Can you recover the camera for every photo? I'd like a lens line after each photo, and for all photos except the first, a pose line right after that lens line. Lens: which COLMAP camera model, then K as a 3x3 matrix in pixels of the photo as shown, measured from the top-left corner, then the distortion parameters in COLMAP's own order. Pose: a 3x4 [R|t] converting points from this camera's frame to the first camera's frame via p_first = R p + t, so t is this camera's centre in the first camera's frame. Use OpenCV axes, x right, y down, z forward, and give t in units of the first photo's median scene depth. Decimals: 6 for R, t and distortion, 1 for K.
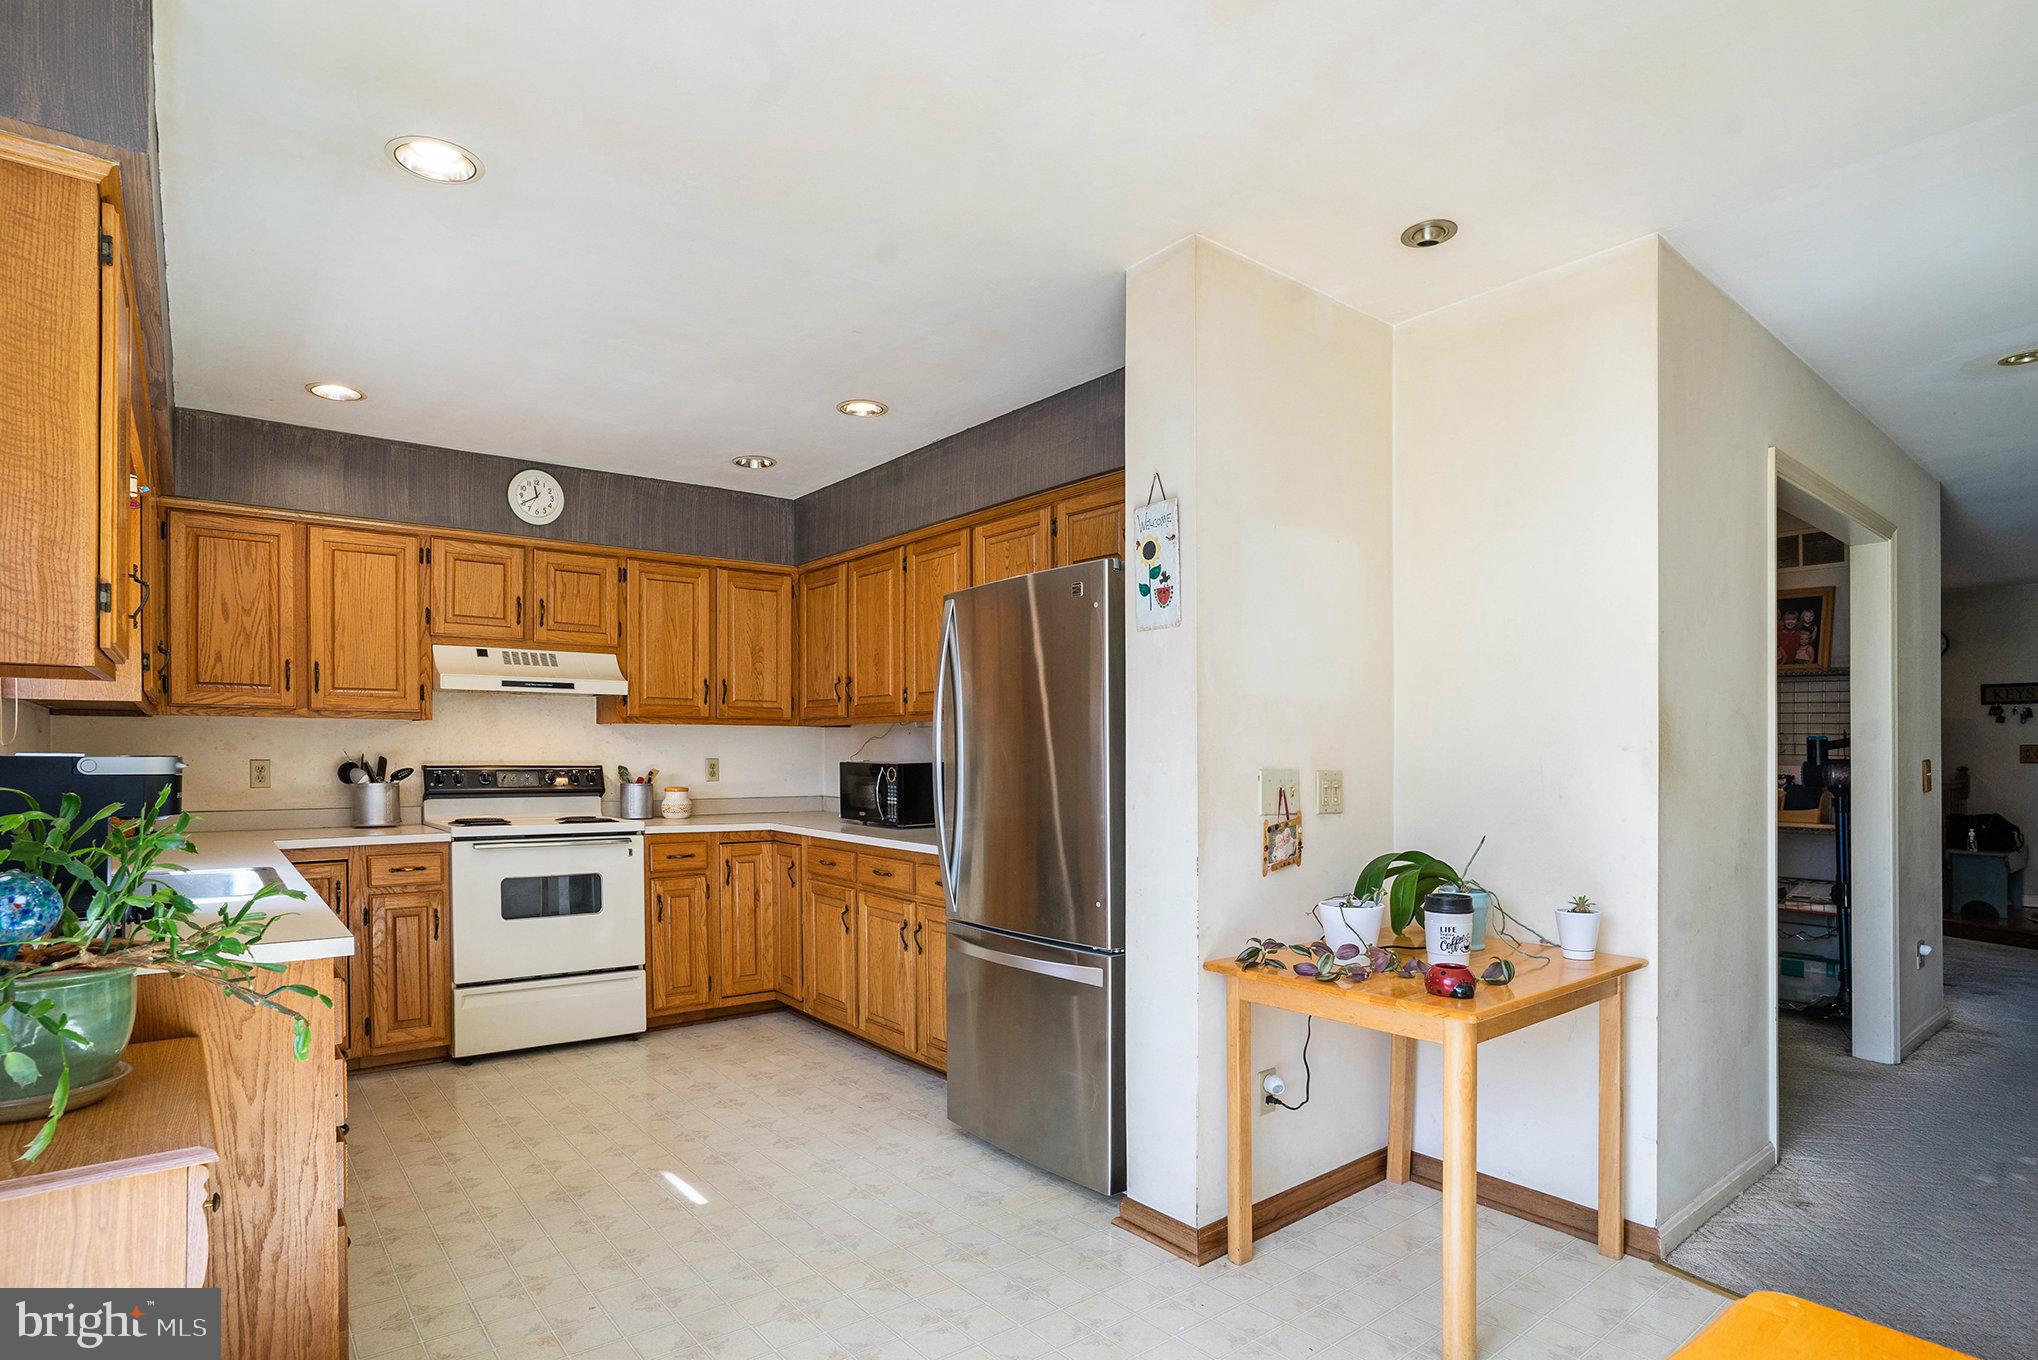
lens RADIAL K [[1016.0, 0, 961.3], [0, 1016.0, 775.3], [0, 0, 1]] dist [-0.042995, 0.007643]
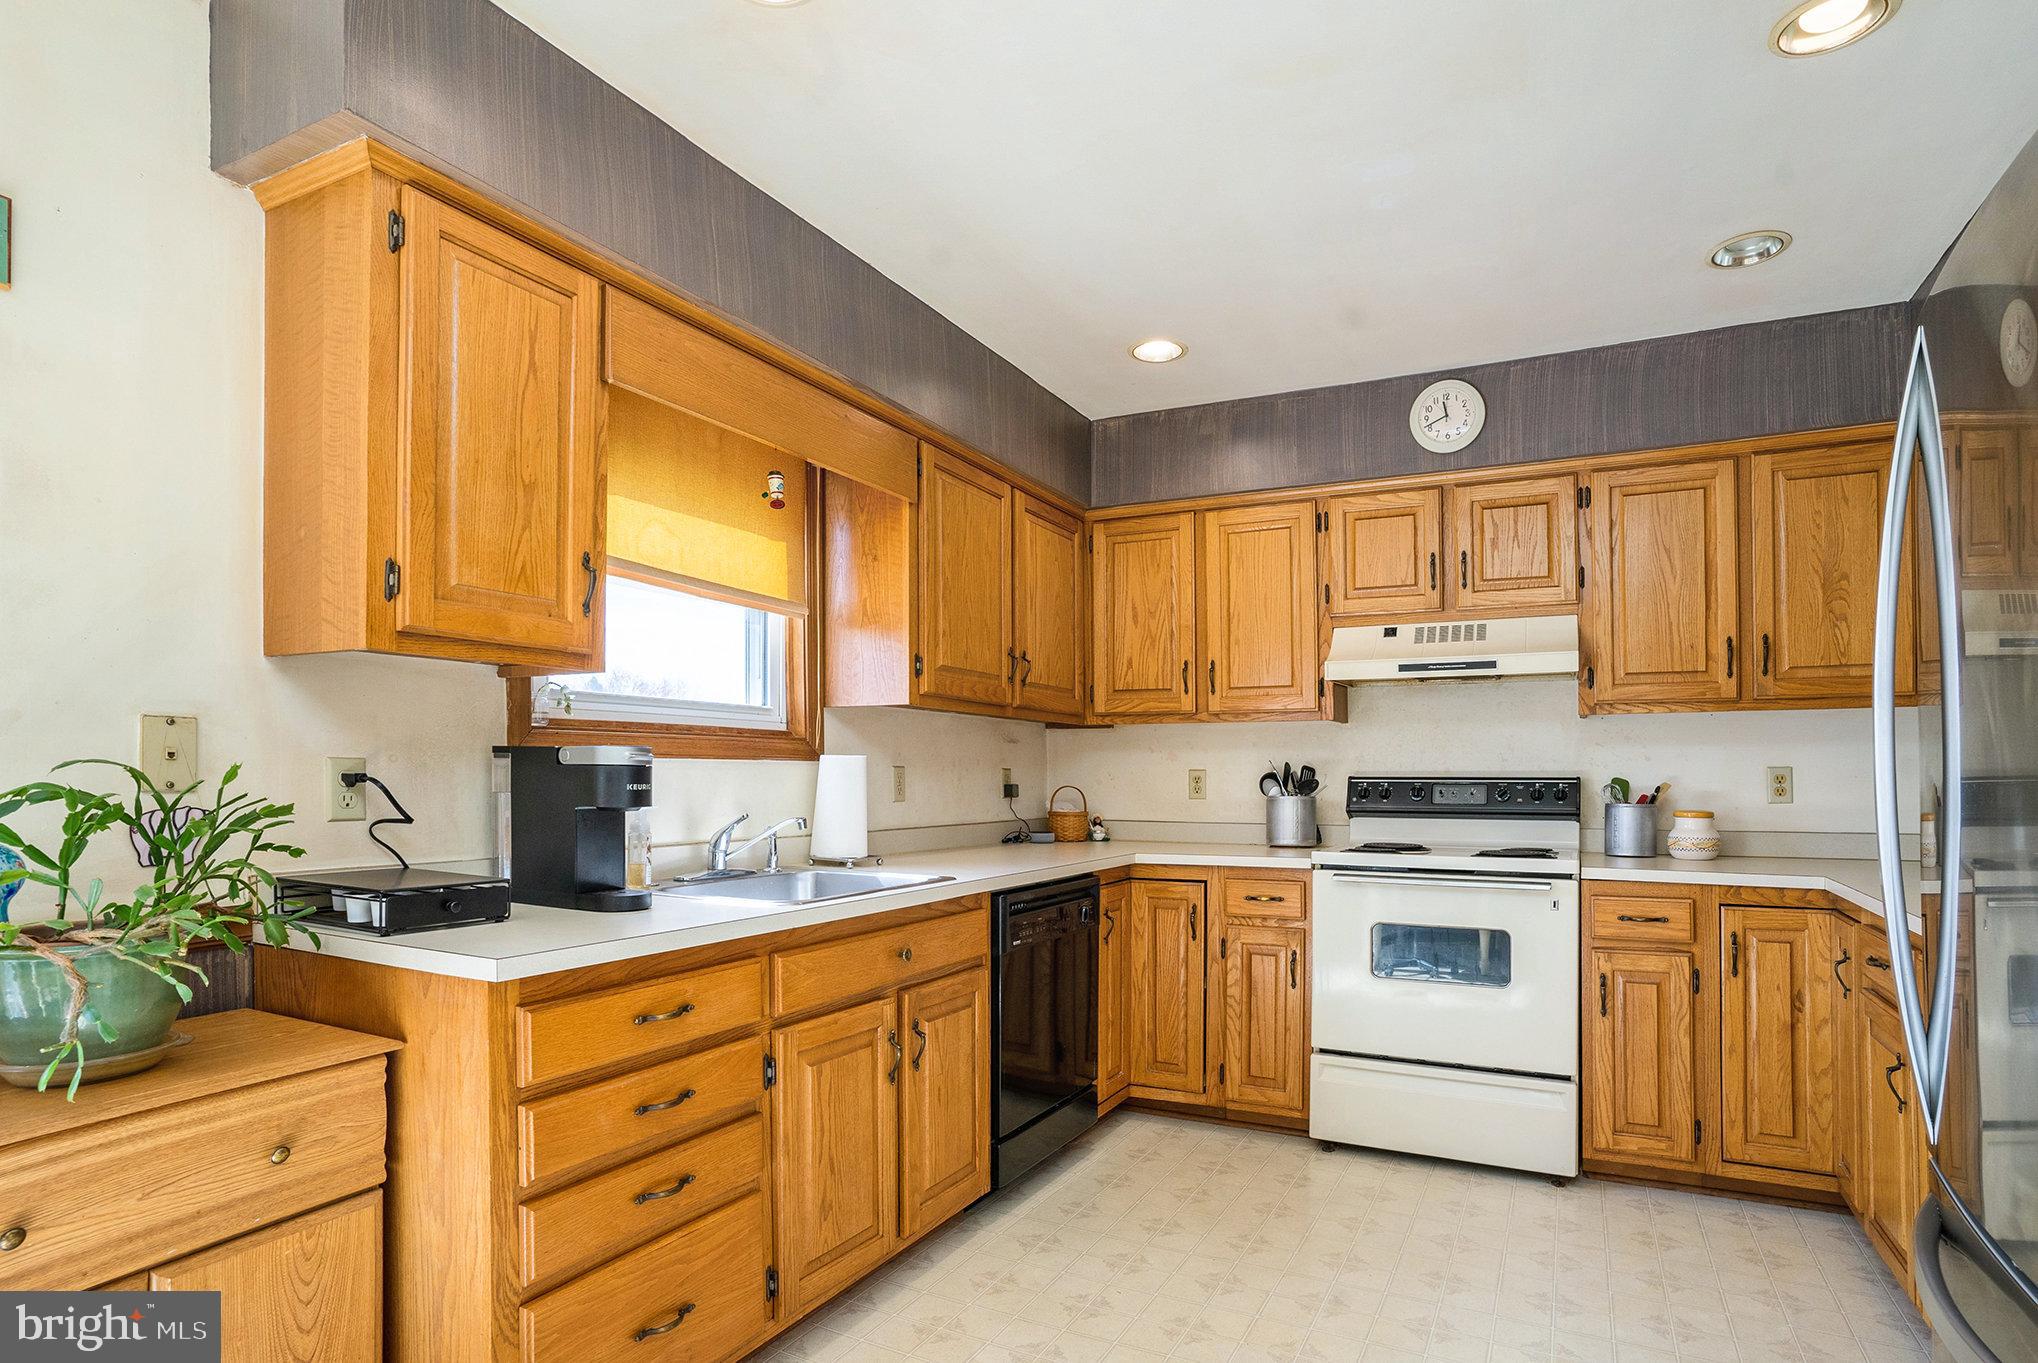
lens RADIAL K [[1071.3, 0, 1100.2], [0, 1071.3, 777.0], [0, 0, 1]] dist [-0.045630, 0.014072]
pose [[0.480485, -0.000745, -0.877003, 0.151396], [-0.020298, 0.999722, -0.011970, 0.006761], [0.876768, 0.023553, 0.480337, 0.413820]]
